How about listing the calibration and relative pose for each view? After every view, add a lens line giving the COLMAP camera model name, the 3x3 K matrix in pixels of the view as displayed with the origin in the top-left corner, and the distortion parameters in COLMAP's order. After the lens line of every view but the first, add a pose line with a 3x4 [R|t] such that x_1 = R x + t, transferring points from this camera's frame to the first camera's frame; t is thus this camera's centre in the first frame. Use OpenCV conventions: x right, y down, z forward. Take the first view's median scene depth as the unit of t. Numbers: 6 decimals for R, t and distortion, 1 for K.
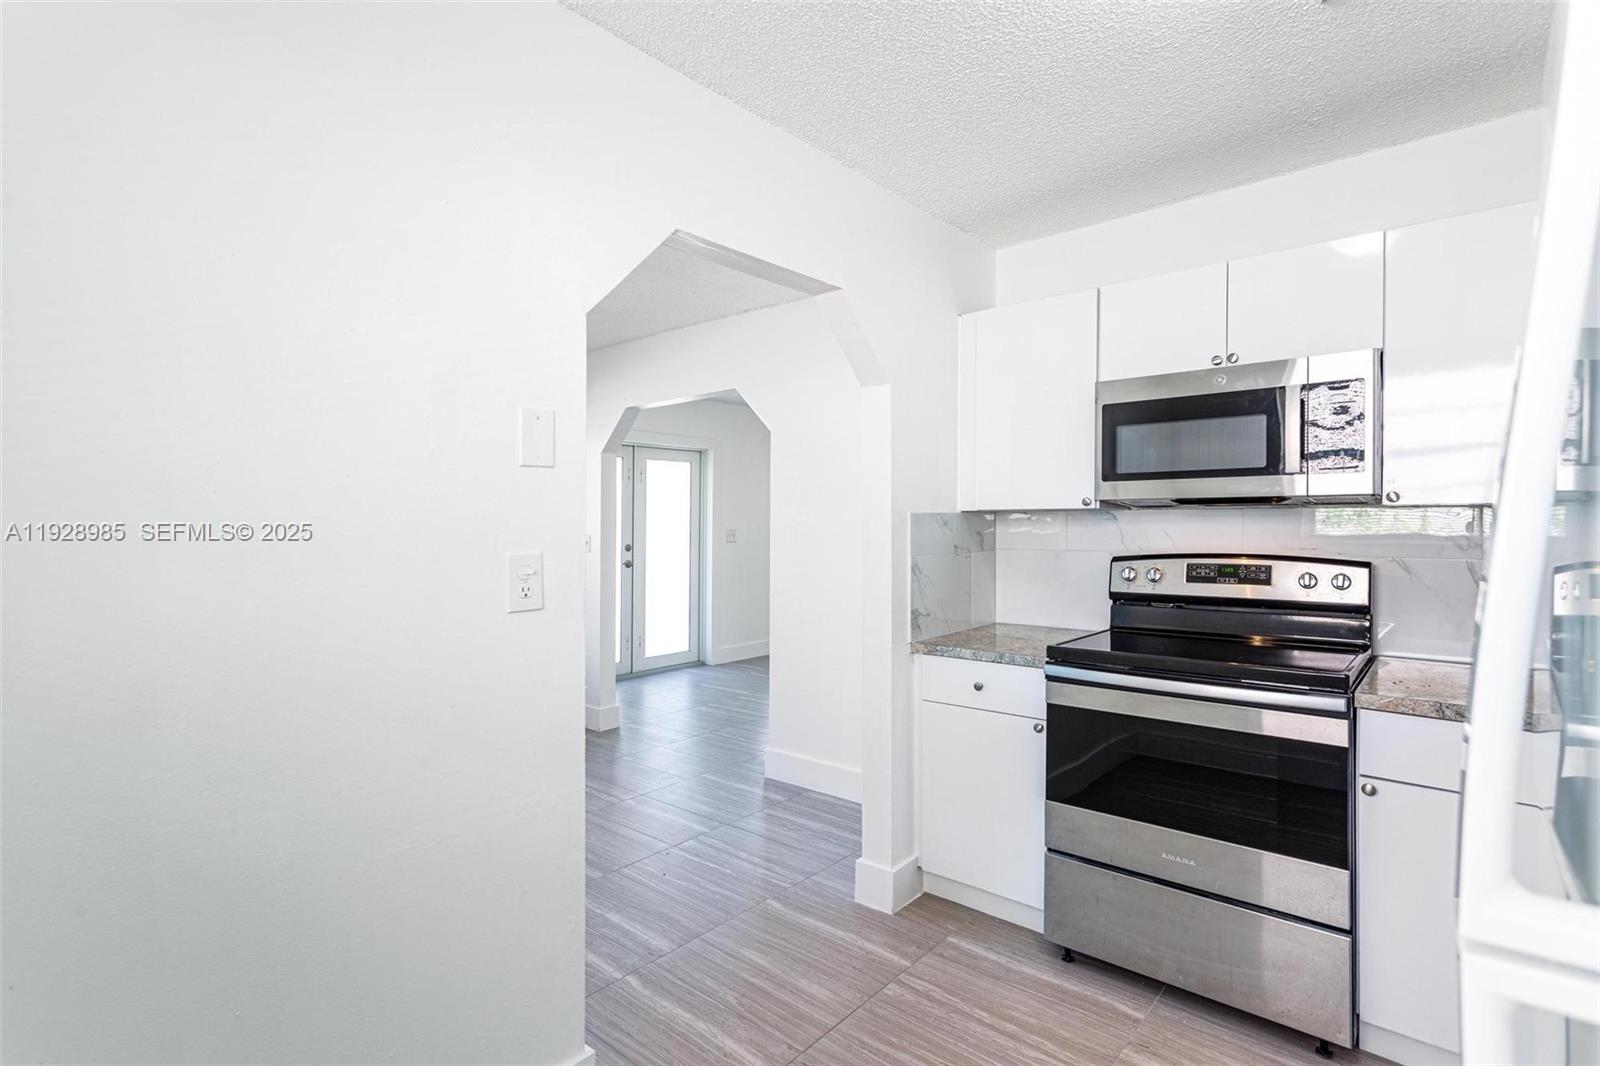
lens RADIAL K [[759.6, 0, 795.8], [0, 759.6, 520.7], [0, 0, 1]] dist [0.003631, 0.001723]
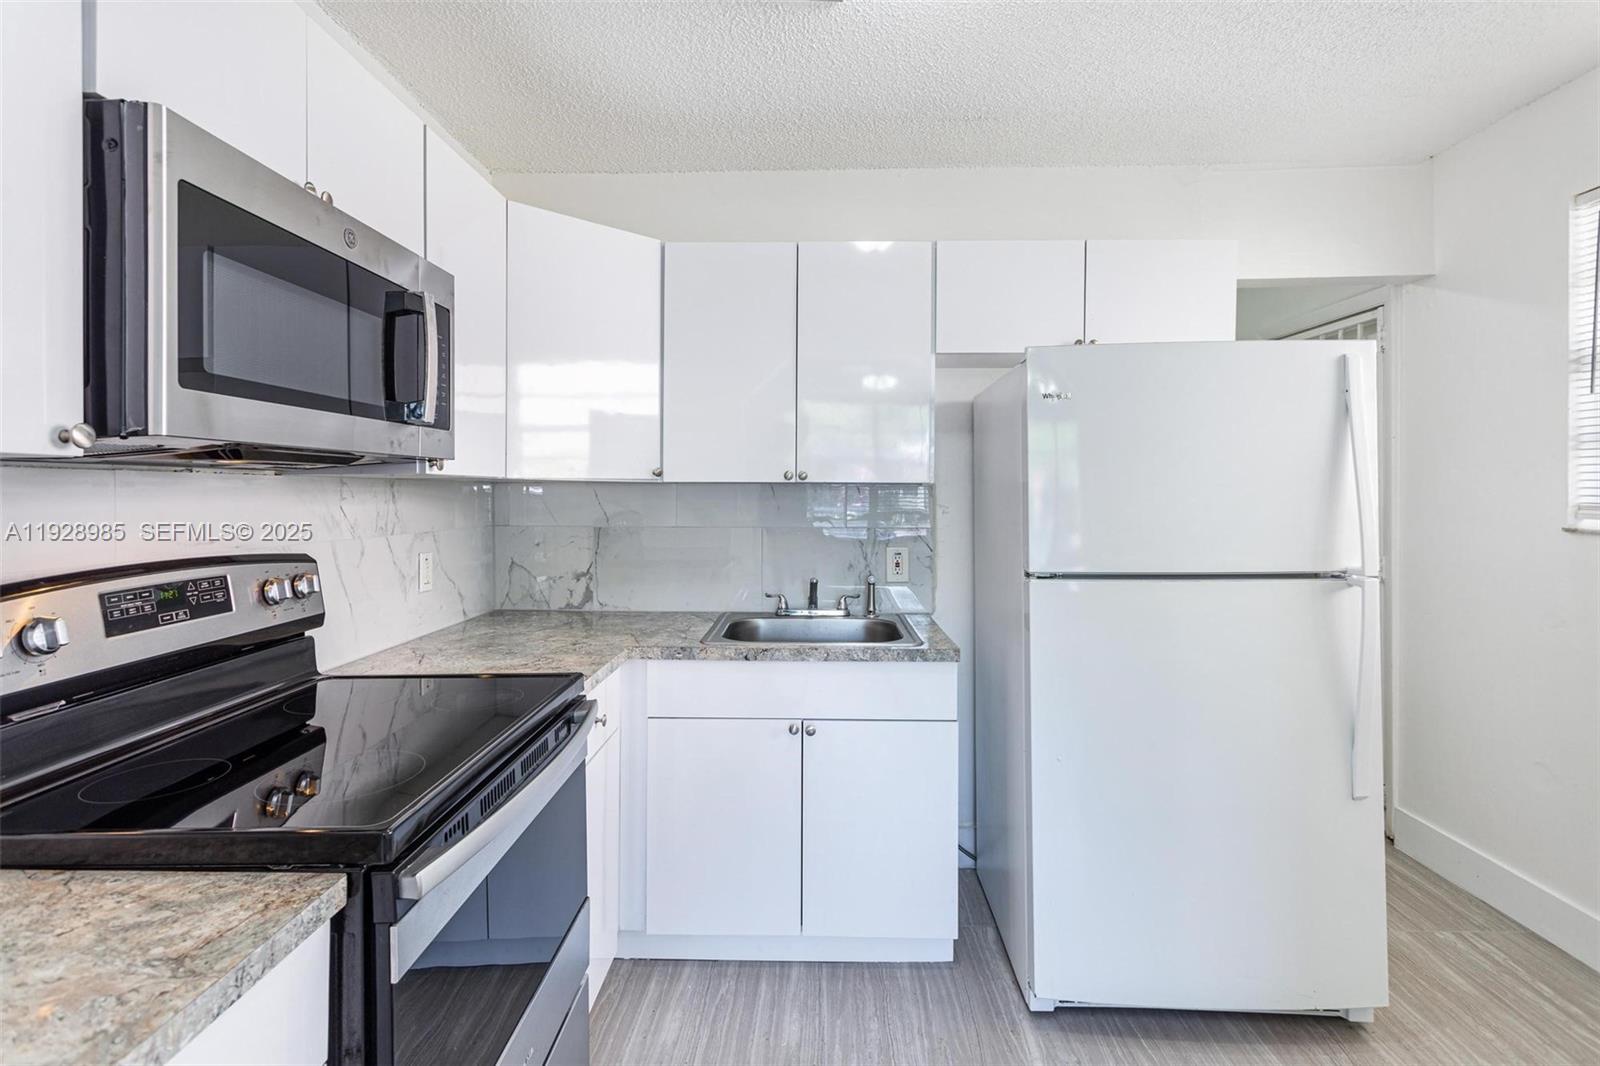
lens RADIAL K [[781.0, 0, 800.7], [0, 781.0, 494.2], [0, 0, 1]] dist [0.001324, 0.000335]
pose [[-0.647750, -0.005060, 0.761836, -0.083005], [-0.012380, 0.999916, -0.003884, -0.003566], [-0.761752, -0.011947, -0.647758, 1.025846]]
